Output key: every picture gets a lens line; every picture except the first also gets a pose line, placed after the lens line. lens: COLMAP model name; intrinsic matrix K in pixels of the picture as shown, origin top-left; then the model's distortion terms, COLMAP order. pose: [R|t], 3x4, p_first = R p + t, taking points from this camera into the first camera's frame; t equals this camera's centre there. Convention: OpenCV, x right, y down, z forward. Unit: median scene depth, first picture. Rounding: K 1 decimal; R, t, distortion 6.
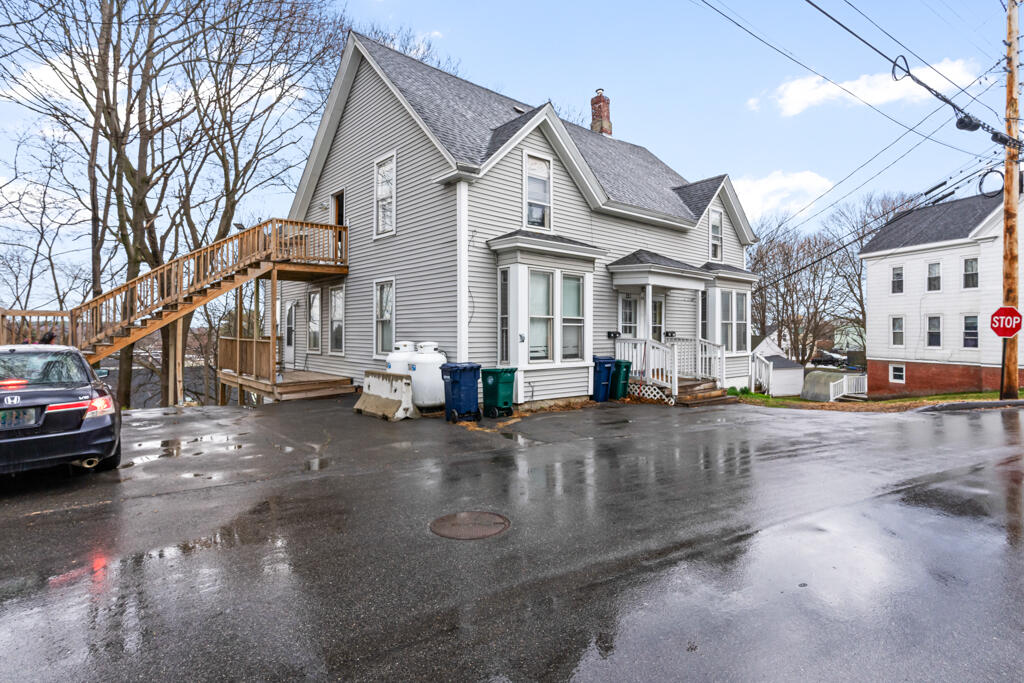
lens RADIAL K [[554.9, 0, 503.6], [0, 554.9, 333.0], [0, 0, 1]] dist [-0.004284, -0.001281]
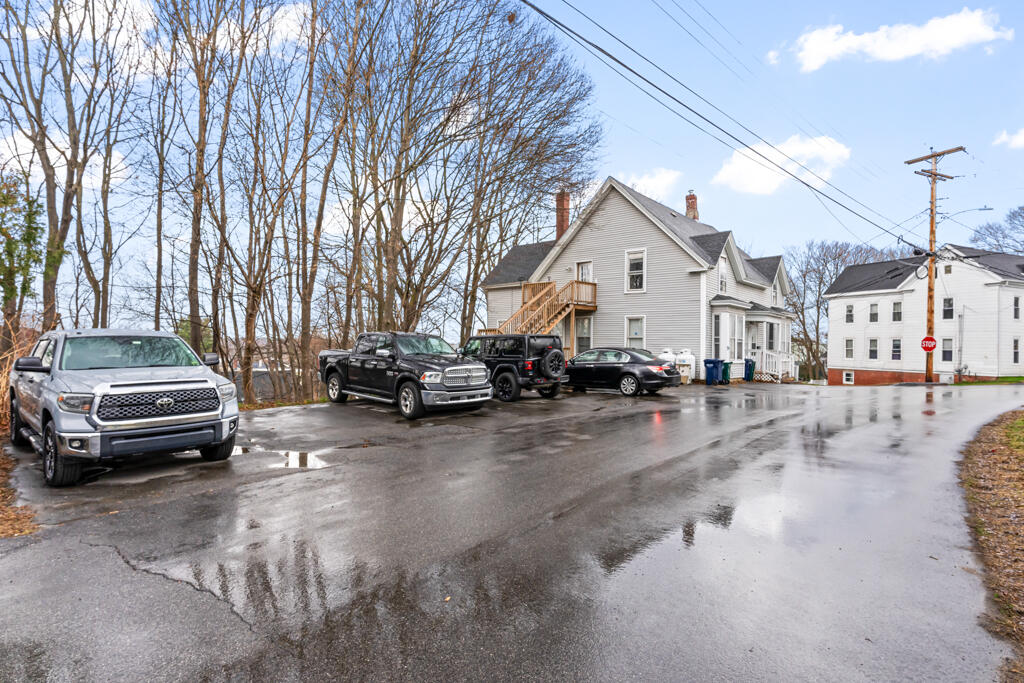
lens RADIAL K [[554.9, 0, 519.7], [0, 554.9, 345.3], [0, 0, 1]] dist [-0.004284, -0.001281]
pose [[0.990010, 0.017136, 0.139954, -0.413722], [-0.017025, 0.999853, -0.001991, 0.006660], [-0.139967, -0.000412, 0.990156, -0.383722]]
